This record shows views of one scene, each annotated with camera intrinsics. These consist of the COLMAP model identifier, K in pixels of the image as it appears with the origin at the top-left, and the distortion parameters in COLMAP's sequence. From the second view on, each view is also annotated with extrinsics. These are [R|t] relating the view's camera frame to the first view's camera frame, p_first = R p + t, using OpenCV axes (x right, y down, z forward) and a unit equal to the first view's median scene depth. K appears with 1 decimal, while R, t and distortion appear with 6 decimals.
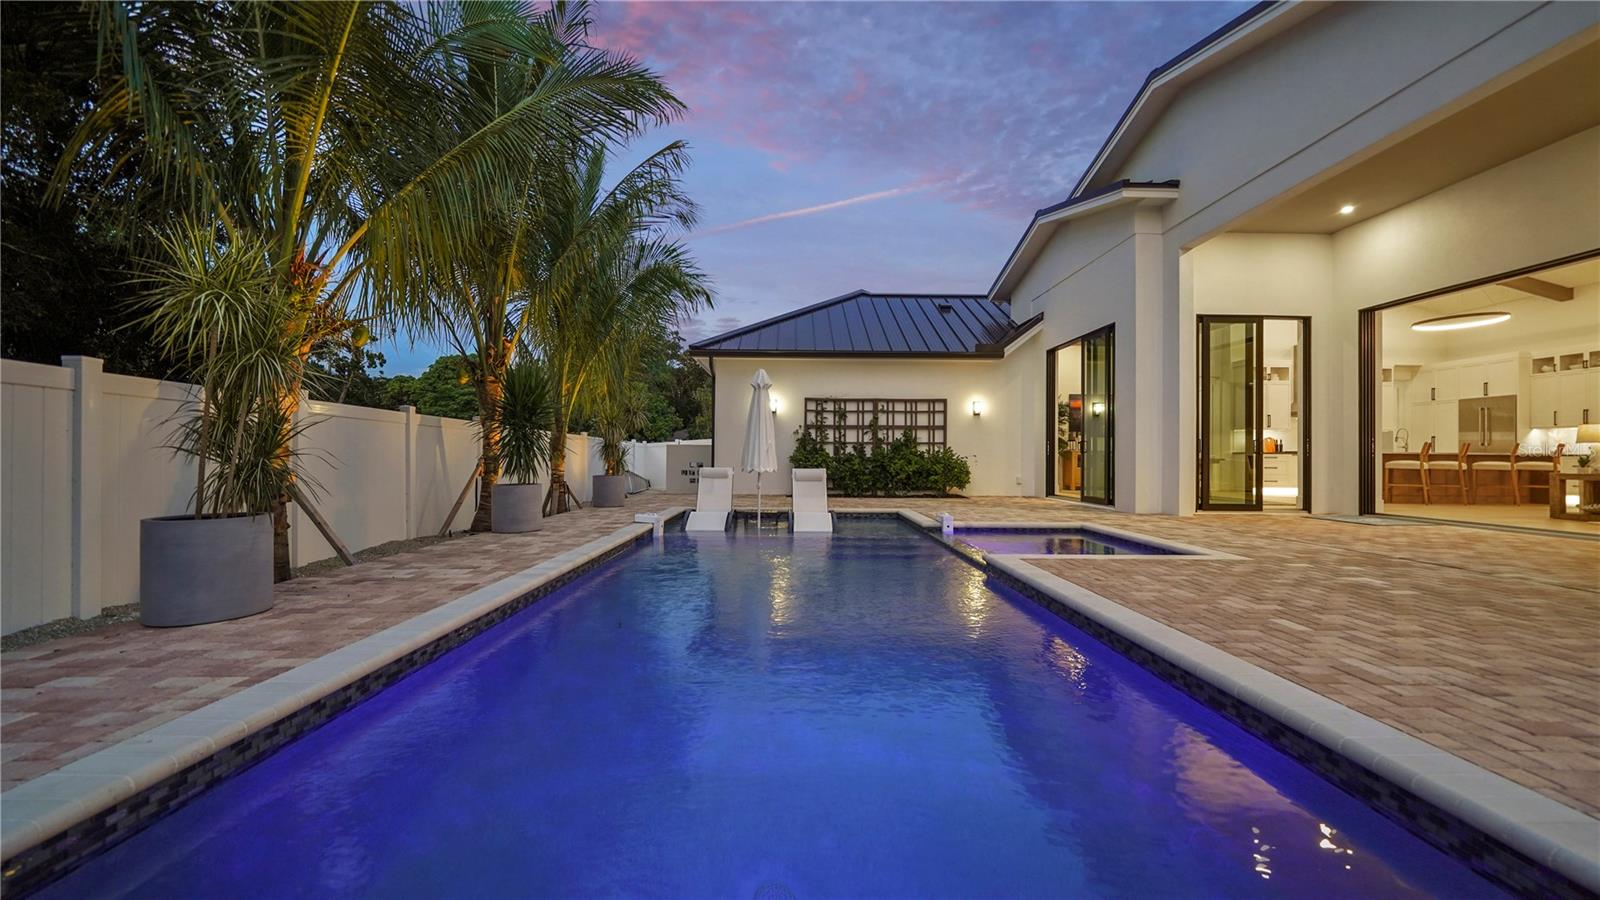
lens RADIAL K [[606.4, 0, 798.9], [0, 606.4, 452.4], [0, 0, 1]] dist [-0.004171, -0.000225]
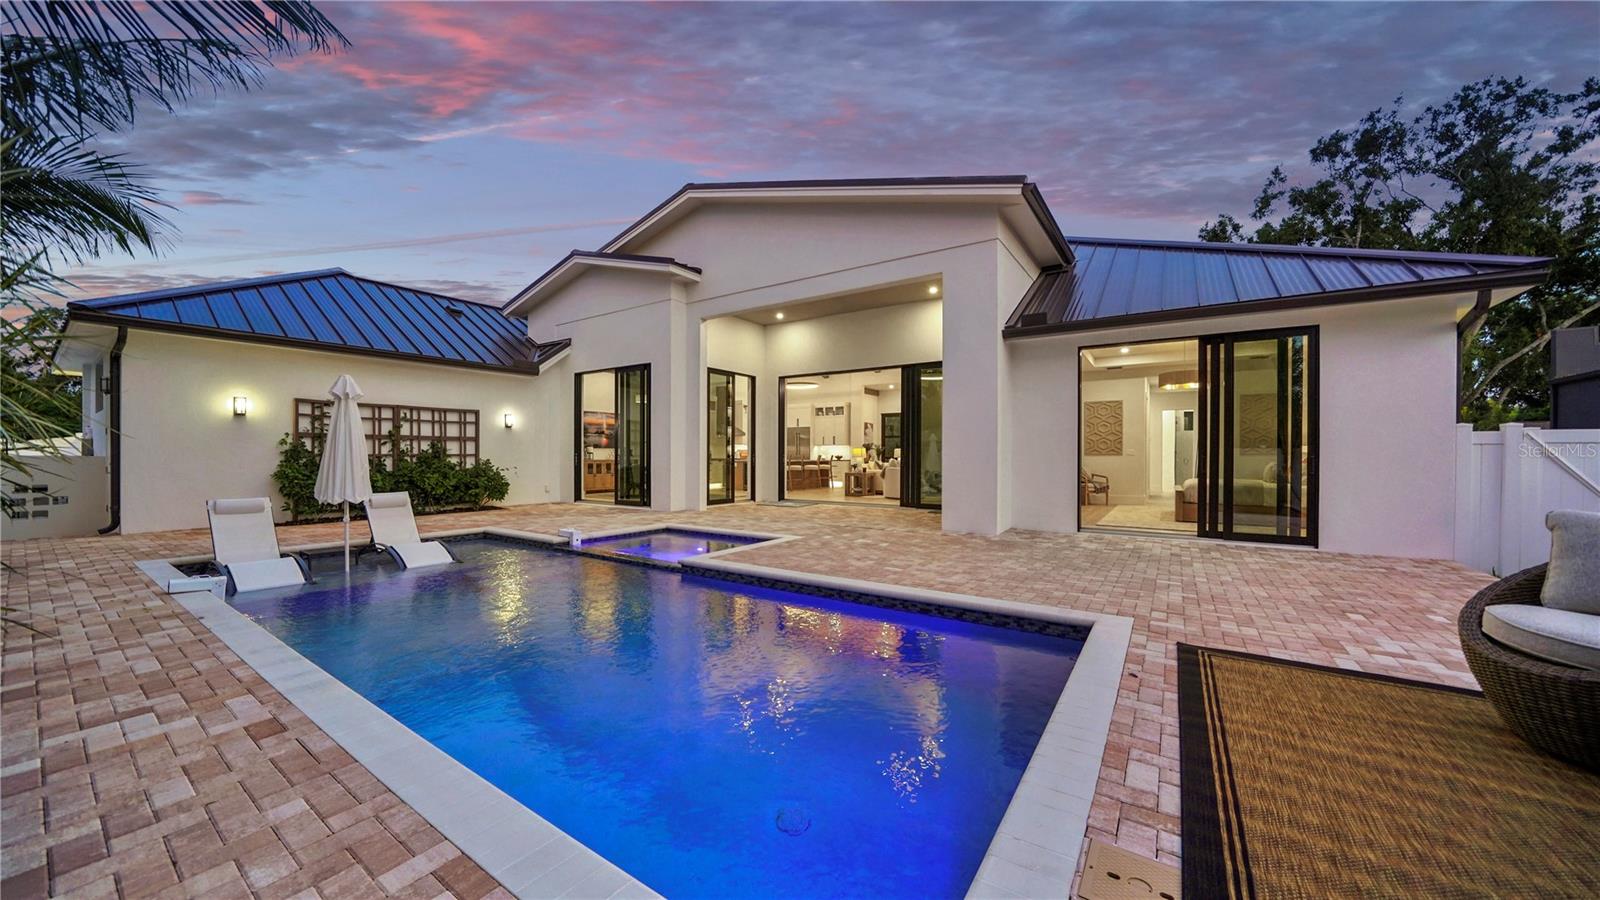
lens RADIAL K [[562.6, 0, 798.4], [0, 562.6, 450.2], [0, 0, 1]] dist [-0.017898, 0.000023]
pose [[0.568492, -0.000328, 0.822688, -0.217026], [-0.000058, 1.000000, 0.000438, -0.023831], [-0.822689, -0.000296, 0.568492, 0.056349]]
